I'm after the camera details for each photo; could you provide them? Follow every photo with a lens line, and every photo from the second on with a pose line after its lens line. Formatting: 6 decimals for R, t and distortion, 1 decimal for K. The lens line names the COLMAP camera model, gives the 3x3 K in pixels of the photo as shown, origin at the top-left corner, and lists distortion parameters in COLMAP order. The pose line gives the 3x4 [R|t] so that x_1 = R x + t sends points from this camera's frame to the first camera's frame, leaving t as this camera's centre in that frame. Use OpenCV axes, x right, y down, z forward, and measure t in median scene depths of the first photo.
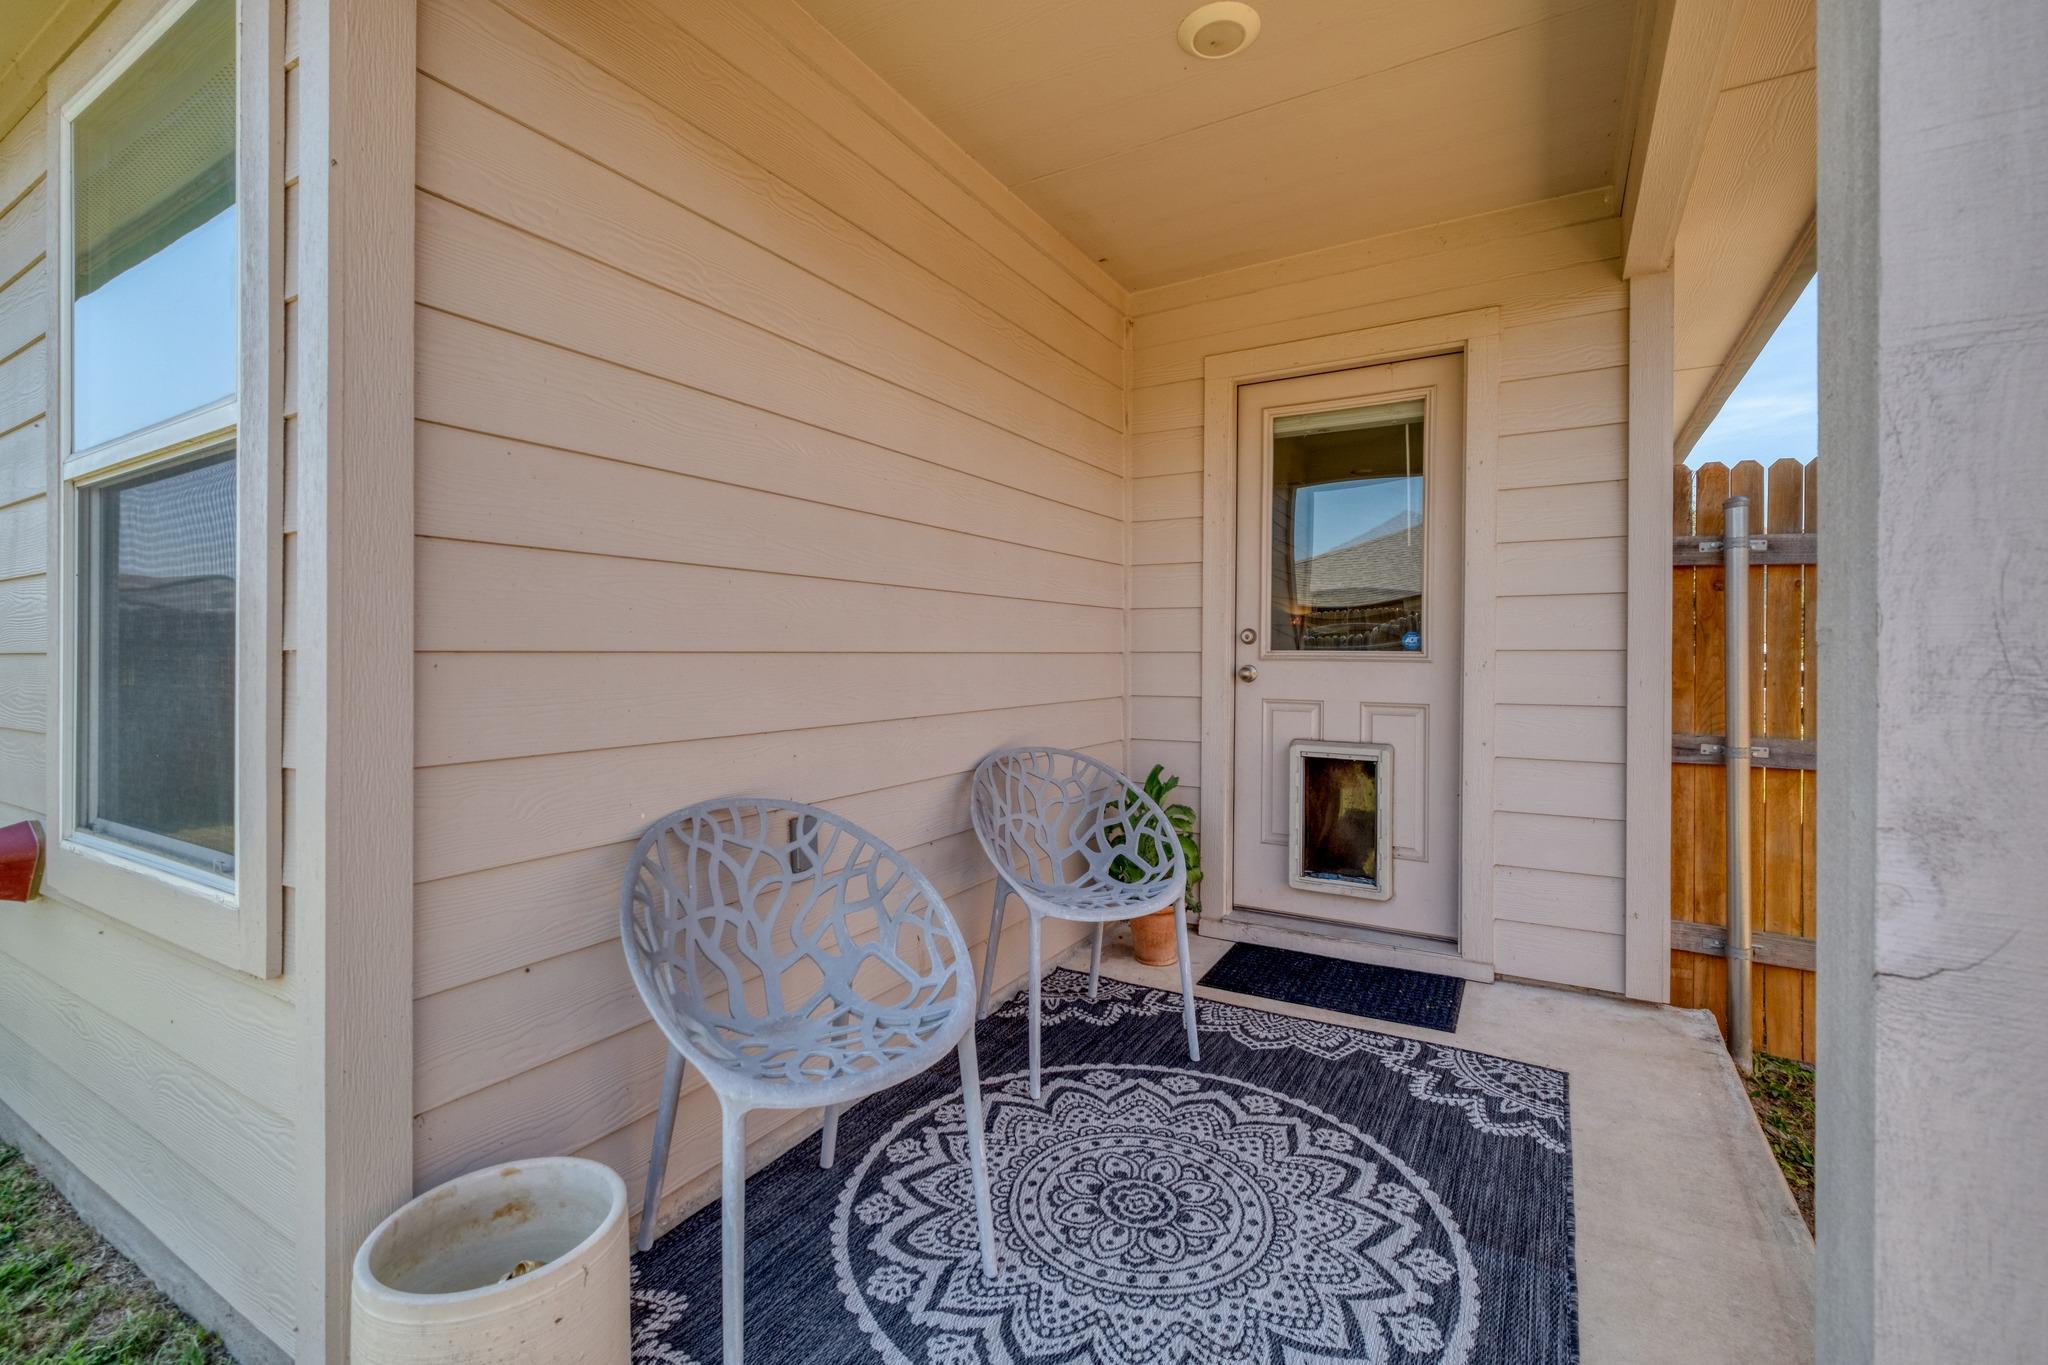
lens RADIAL K [[889.1, 0, 1022.7], [0, 889.1, 668.3], [0, 0, 1]] dist [0.002378, -0.001557]
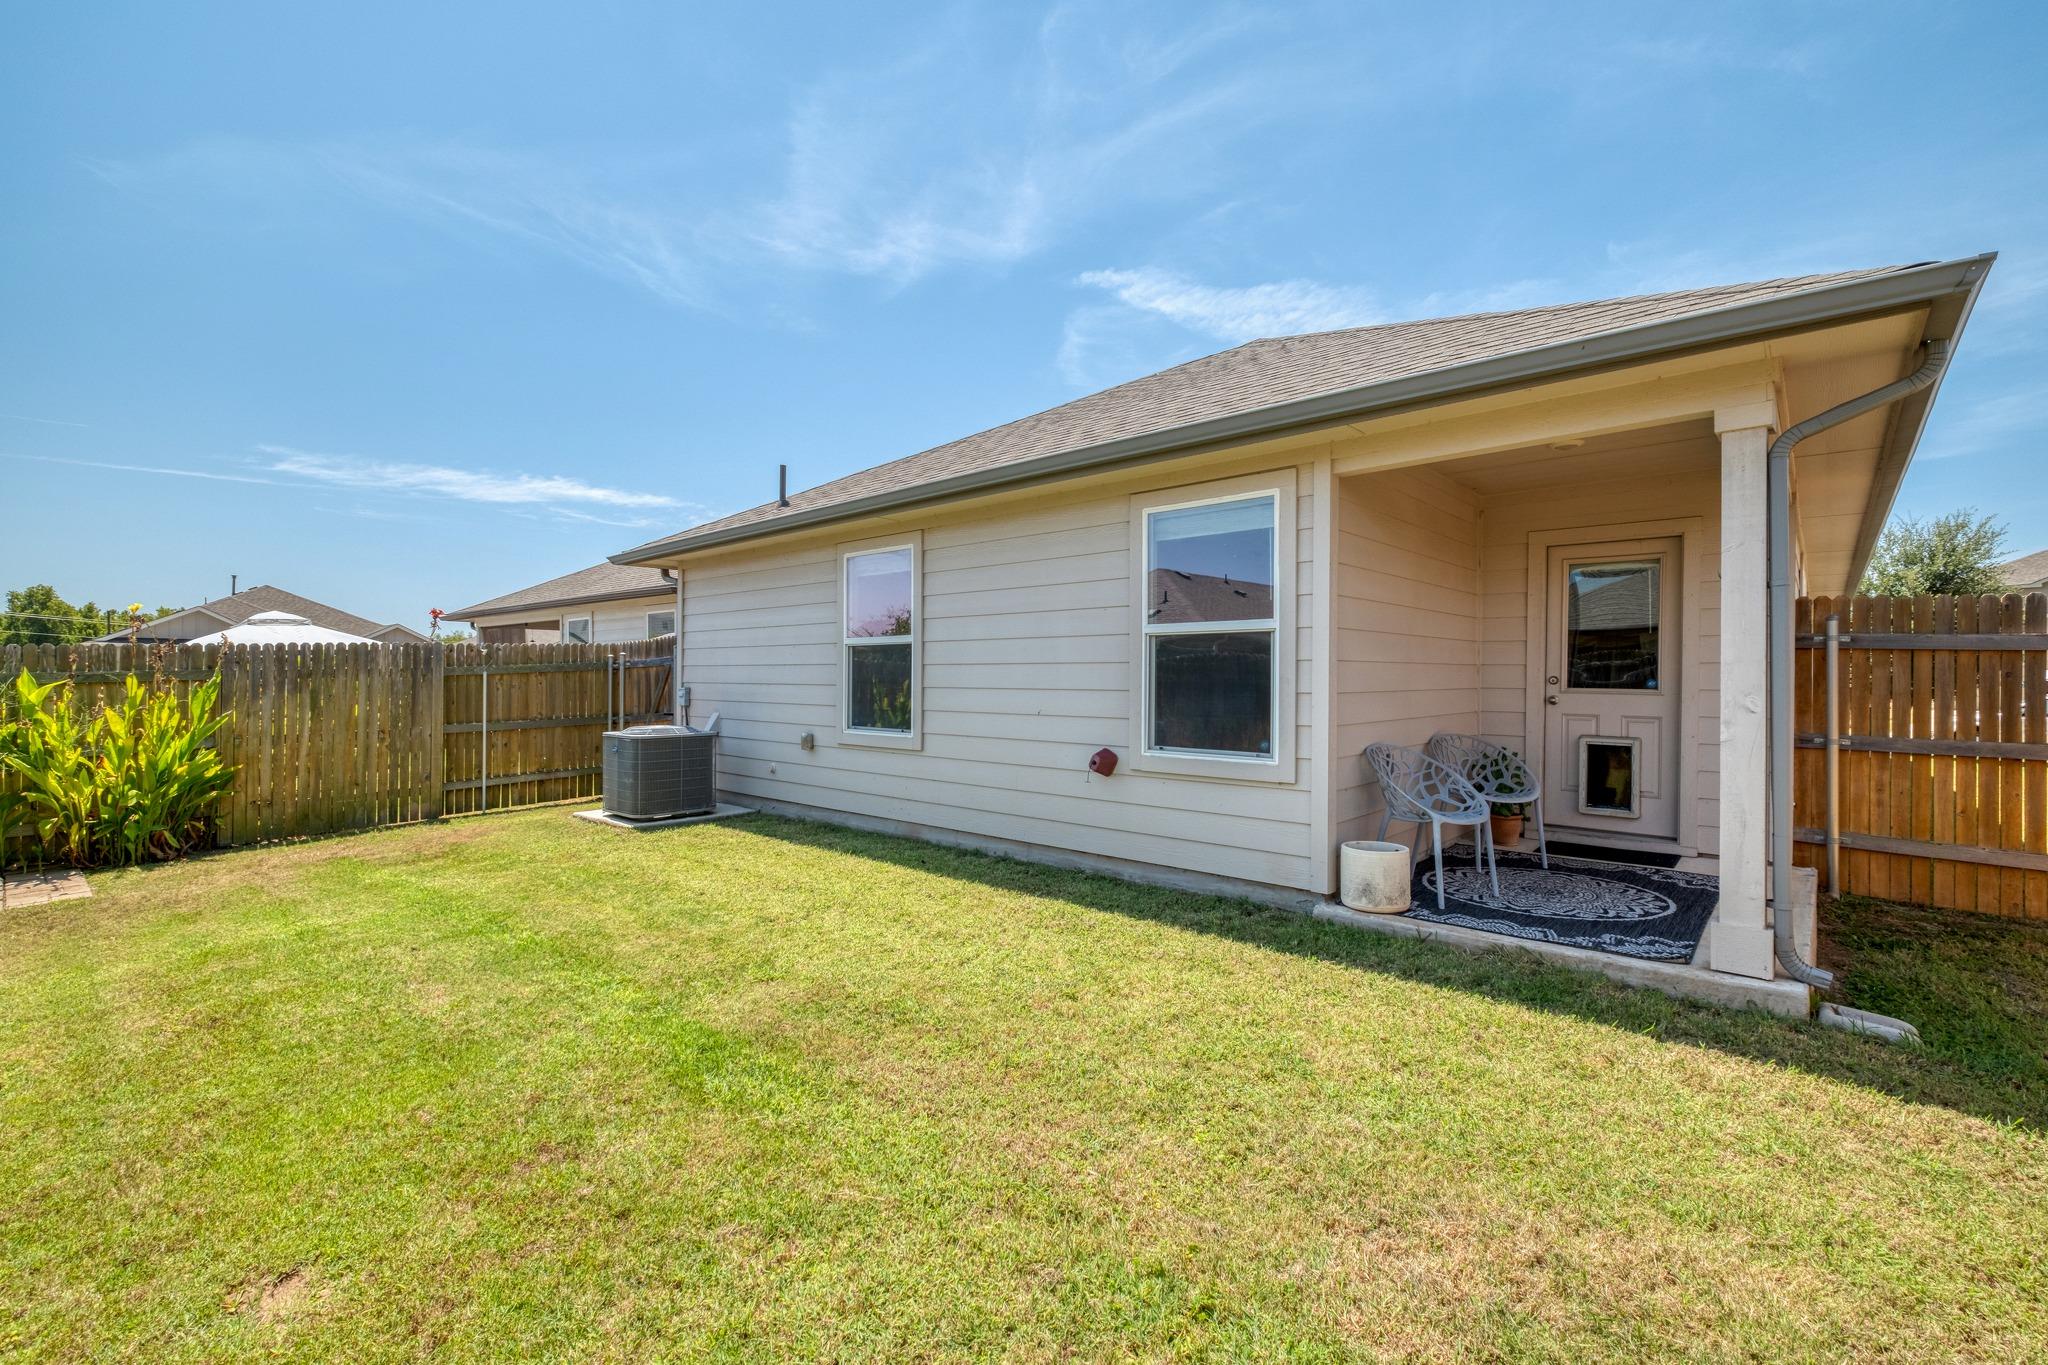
lens RADIAL K [[889.1, 0, 1027.6], [0, 889.1, 685.8], [0, 0, 1]] dist [0.002378, -0.001557]
pose [[0.980582, 0.006799, -0.195991, -0.532740], [-0.007836, 0.999959, -0.004519, -0.008087], [0.195952, 0.005967, 0.980595, -1.204627]]
